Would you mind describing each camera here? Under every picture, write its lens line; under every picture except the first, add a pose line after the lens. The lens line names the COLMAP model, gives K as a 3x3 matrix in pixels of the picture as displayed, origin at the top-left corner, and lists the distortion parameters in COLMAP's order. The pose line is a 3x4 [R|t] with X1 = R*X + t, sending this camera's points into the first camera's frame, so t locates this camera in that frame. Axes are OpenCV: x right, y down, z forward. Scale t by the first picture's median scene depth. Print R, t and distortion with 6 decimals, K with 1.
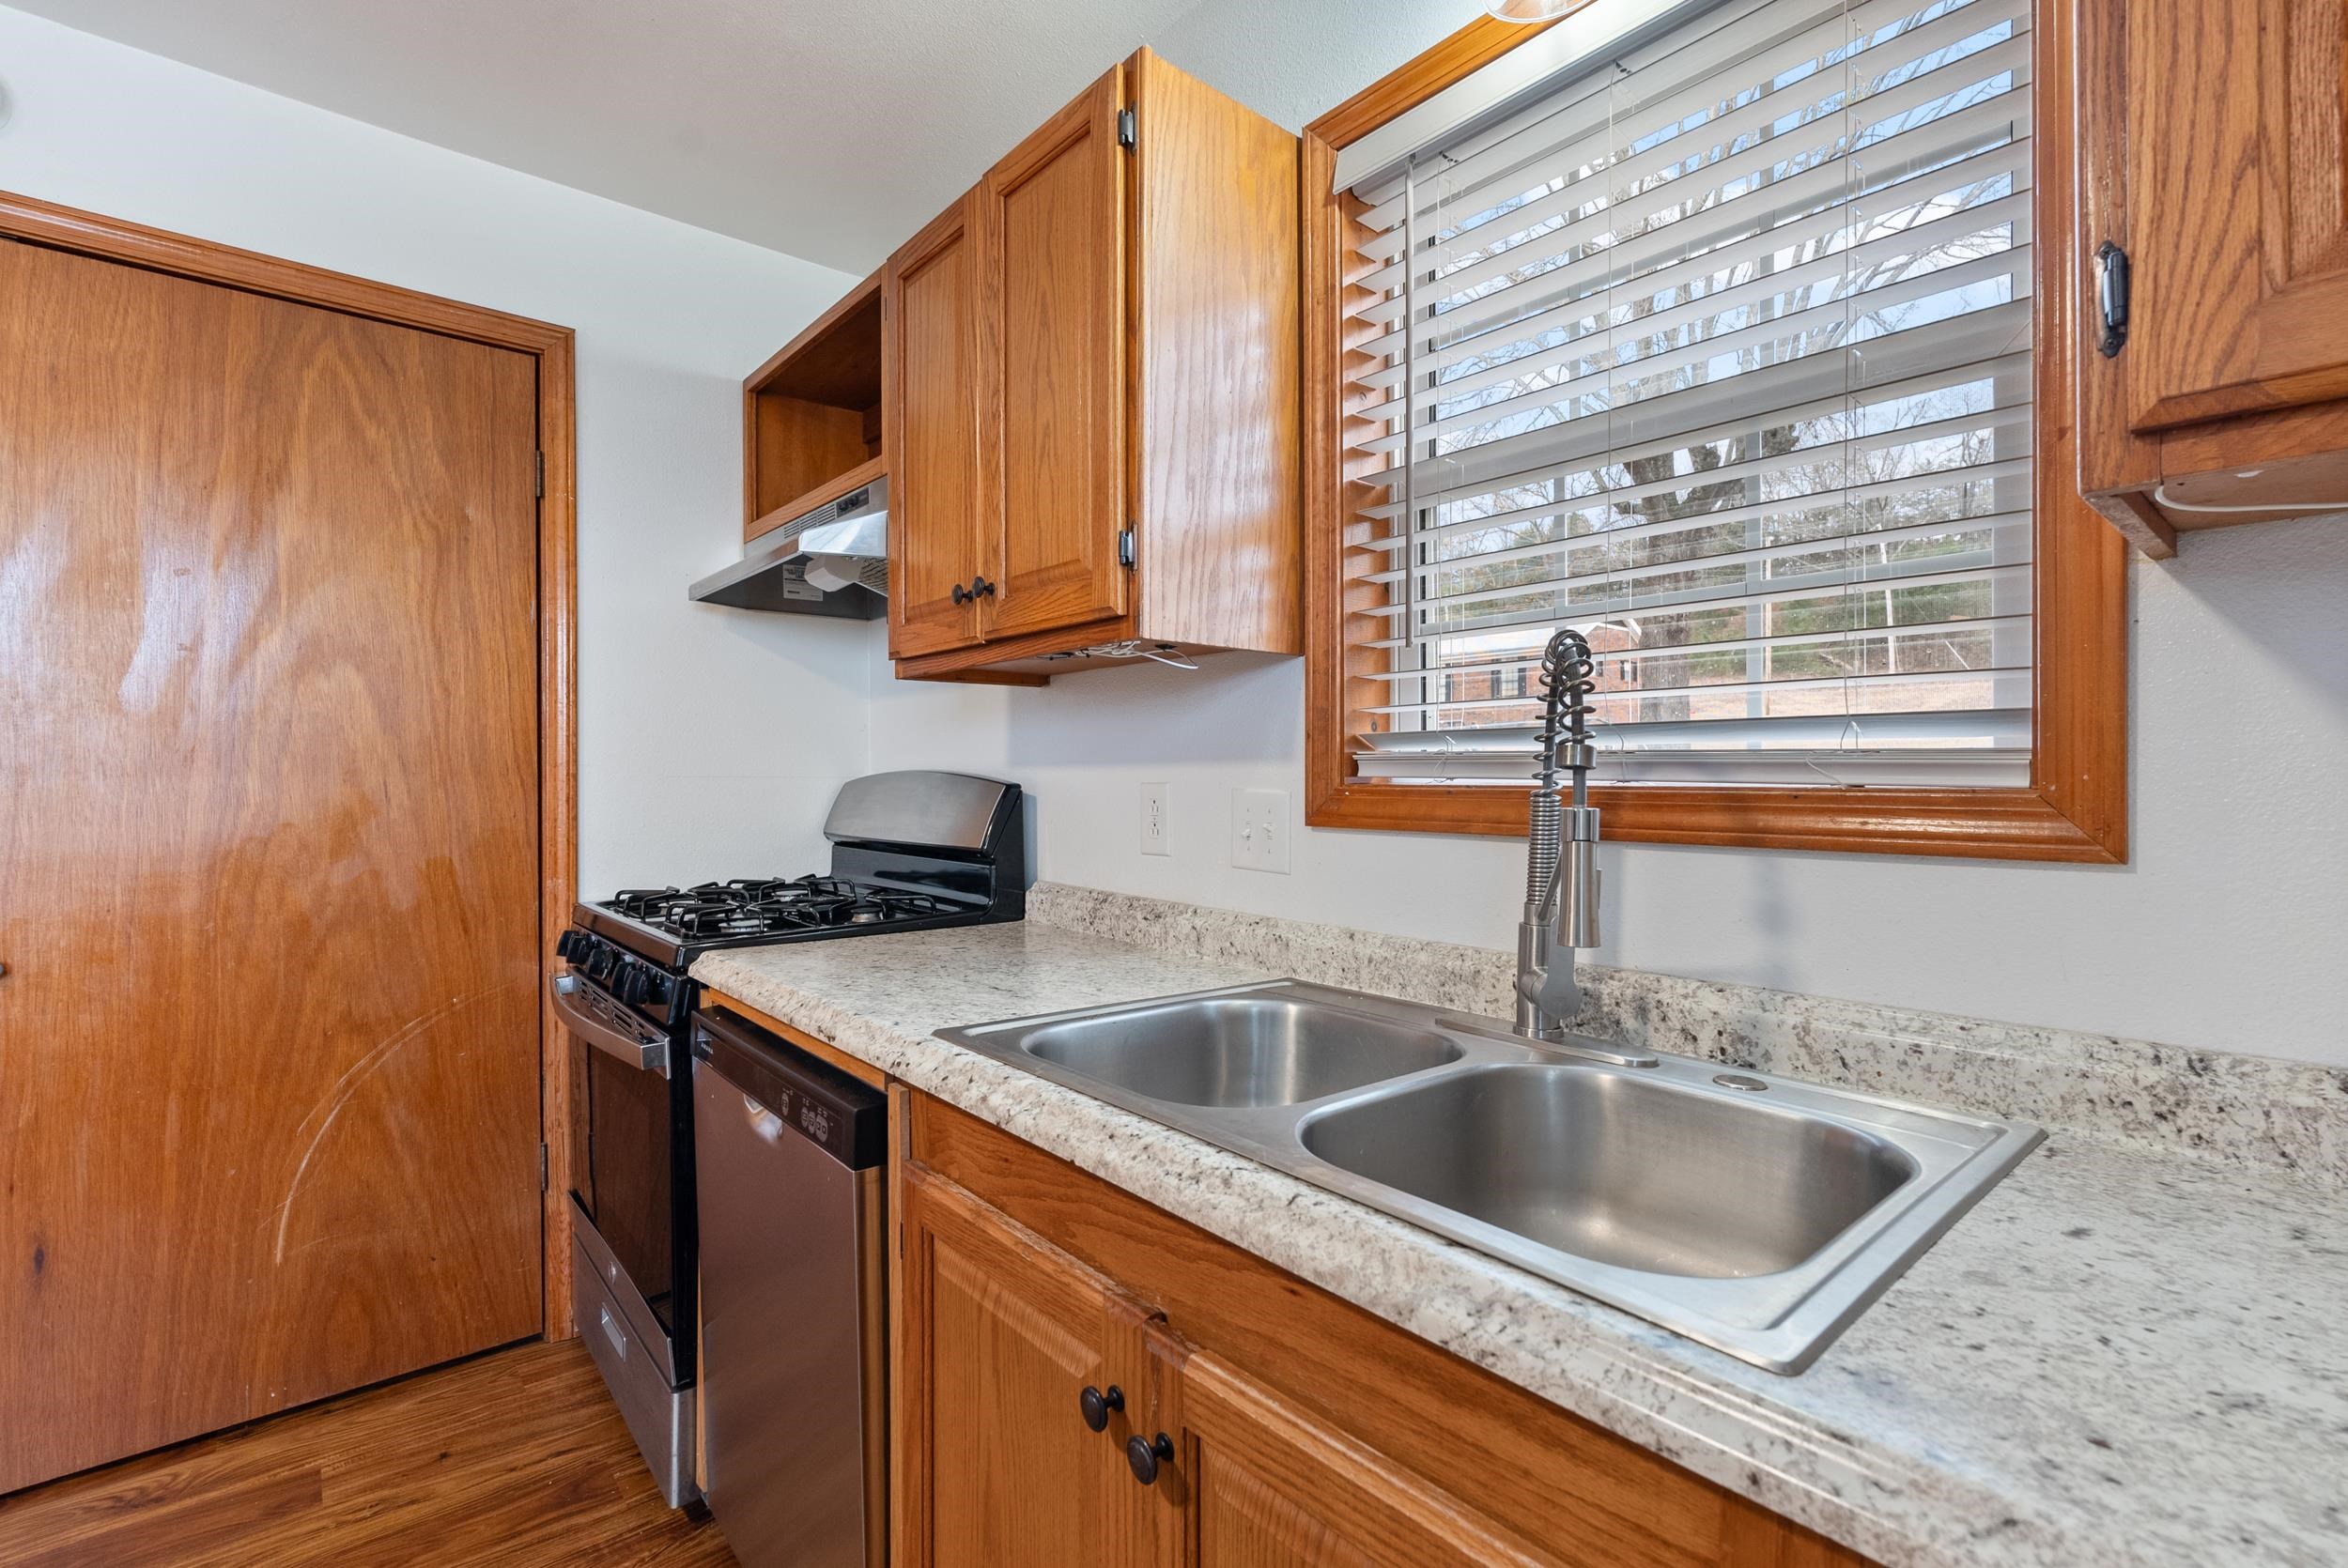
lens RADIAL K [[1040.0, 0, 1189.2], [0, 1040.0, 780.0], [0, 0, 1]] dist [-0.006073, 0.000794]
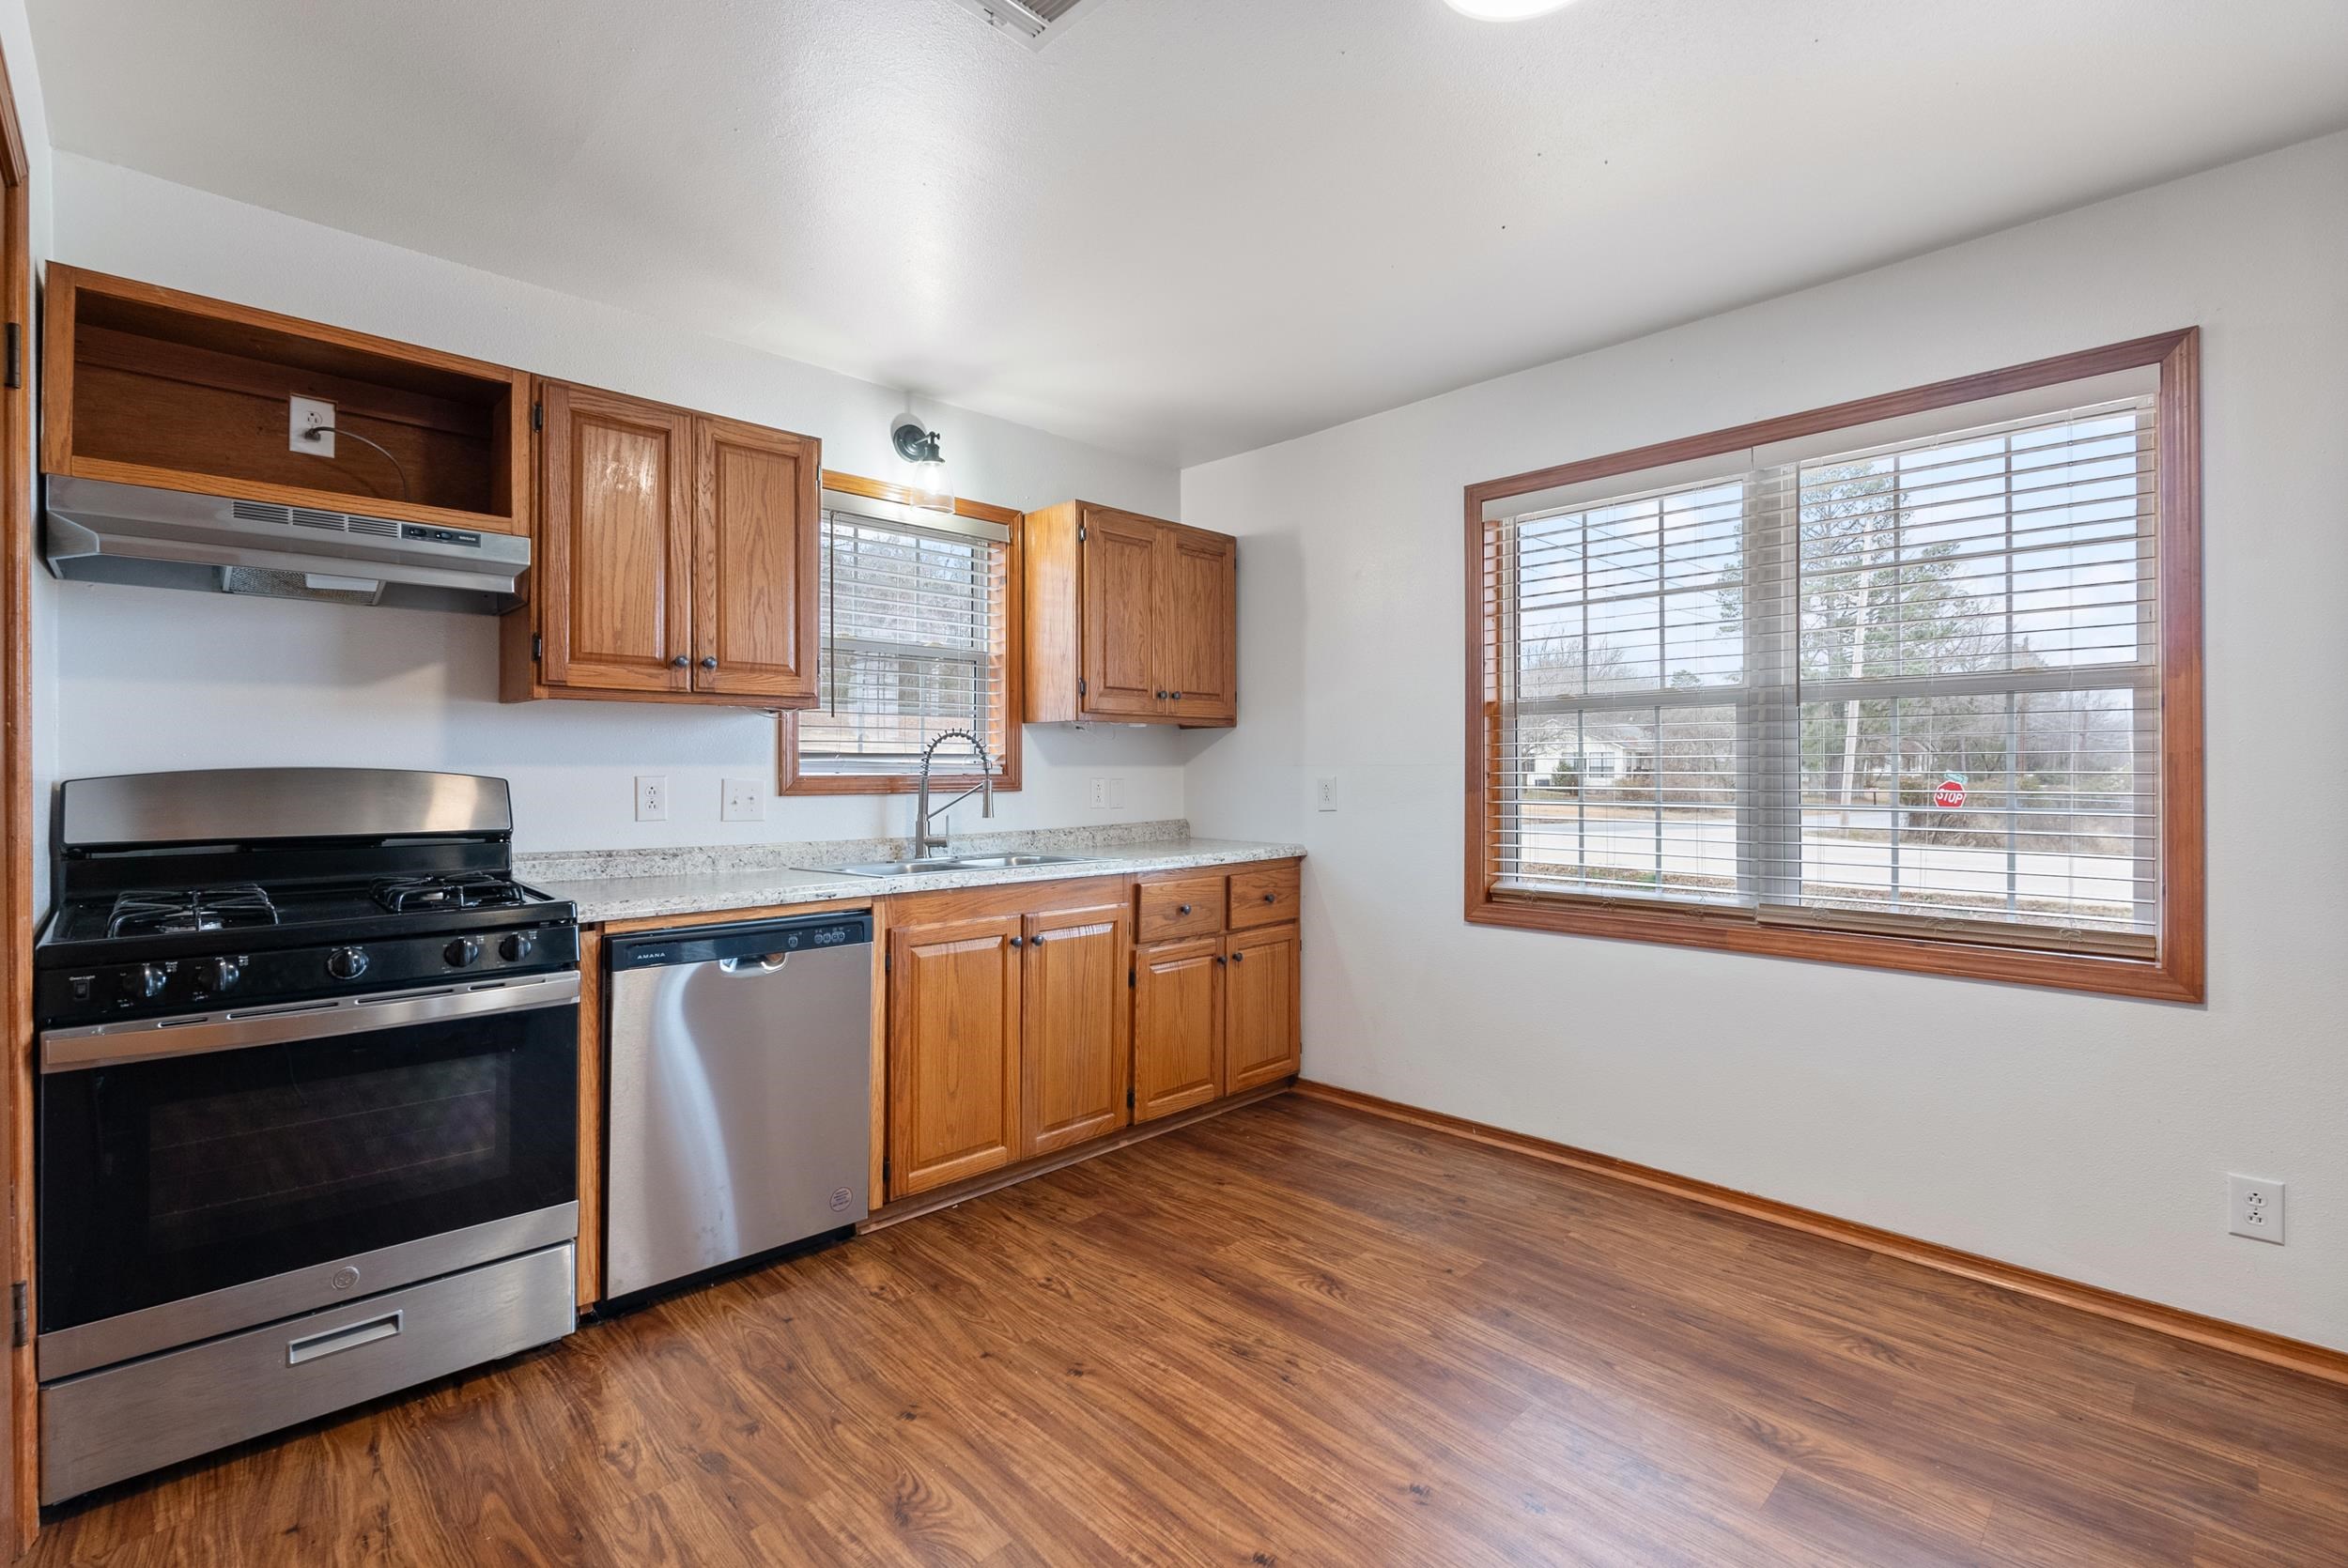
lens RADIAL K [[1040.0, 0, 1179.0], [0, 1040.0, 767.3], [0, 0, 1]] dist [-0.006073, 0.000794]
pose [[-0.067834, 0.002728, 0.997693, -1.626135], [0.005172, 0.999984, -0.002382, -0.003125], [-0.997683, 0.004998, -0.067847, 0.283269]]
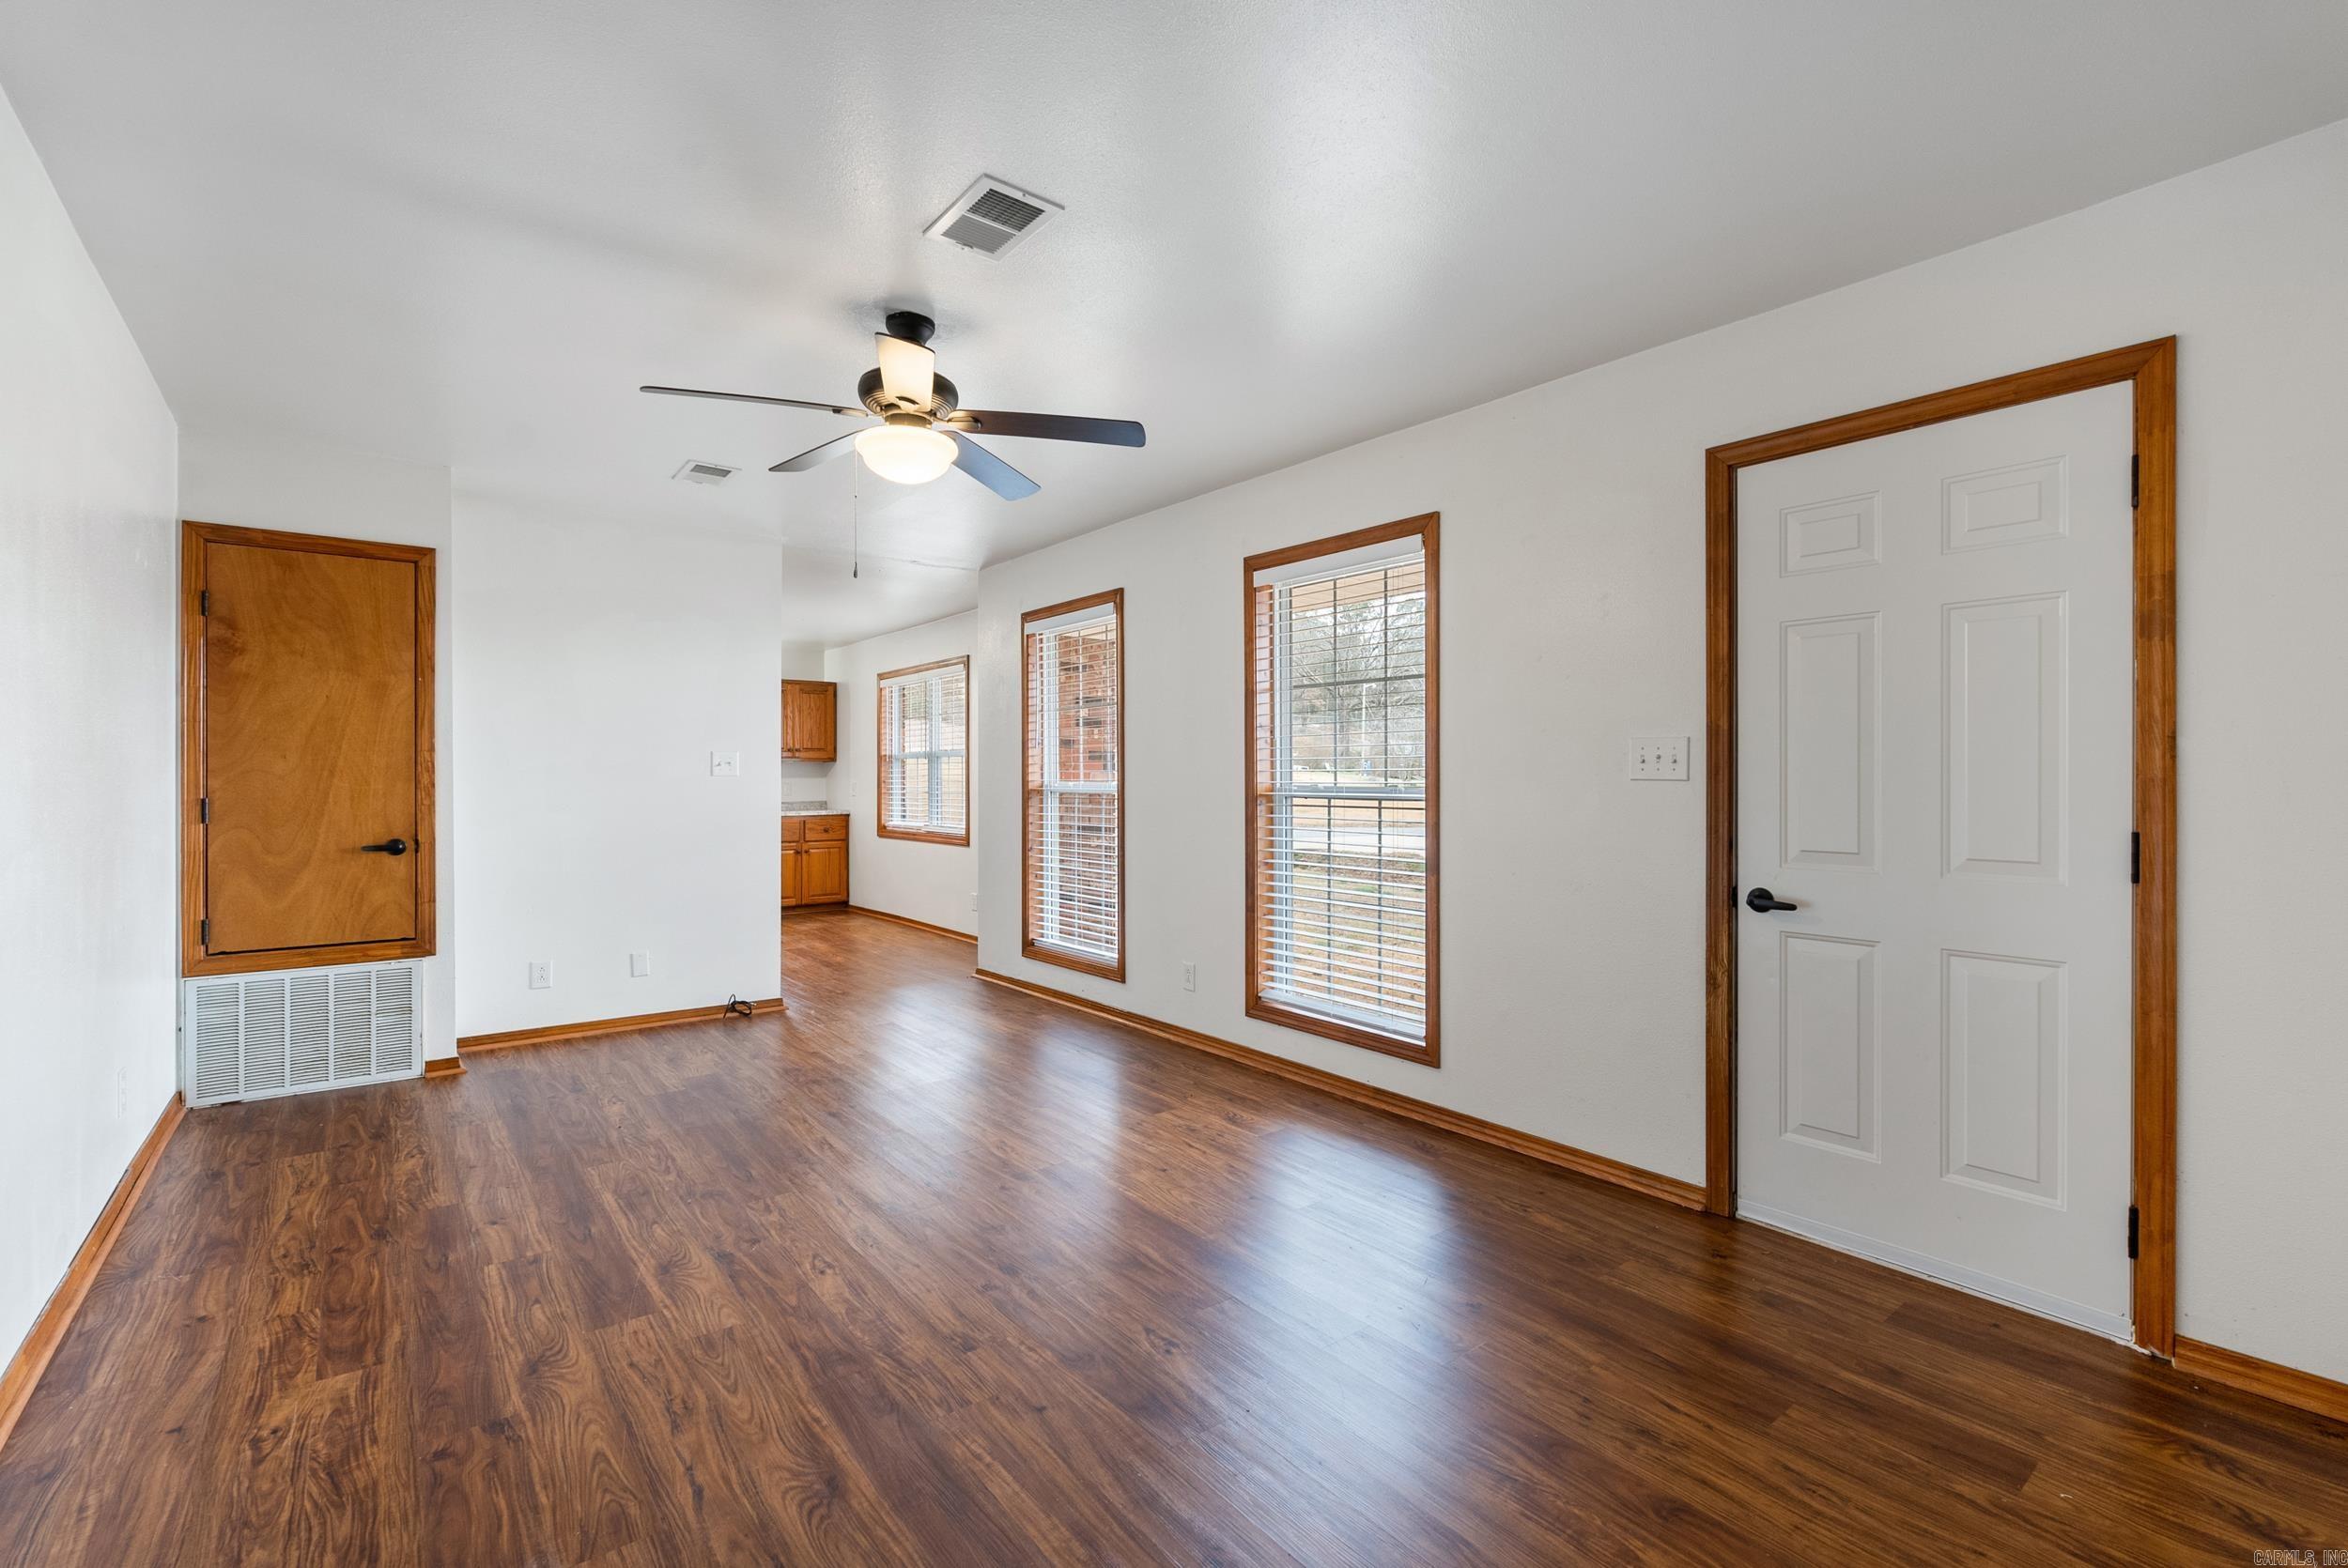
lens RADIAL K [[1040.0, 0, 1185.8], [0, 1040.0, 776.6], [0, 0, 1]] dist [-0.006073, 0.000794]
pose [[0.039619, -0.000062, 0.999215, -4.669860], [0.002870, 0.999996, -0.000052, -0.011759], [-0.999211, 0.002870, 0.039619, -1.985971]]
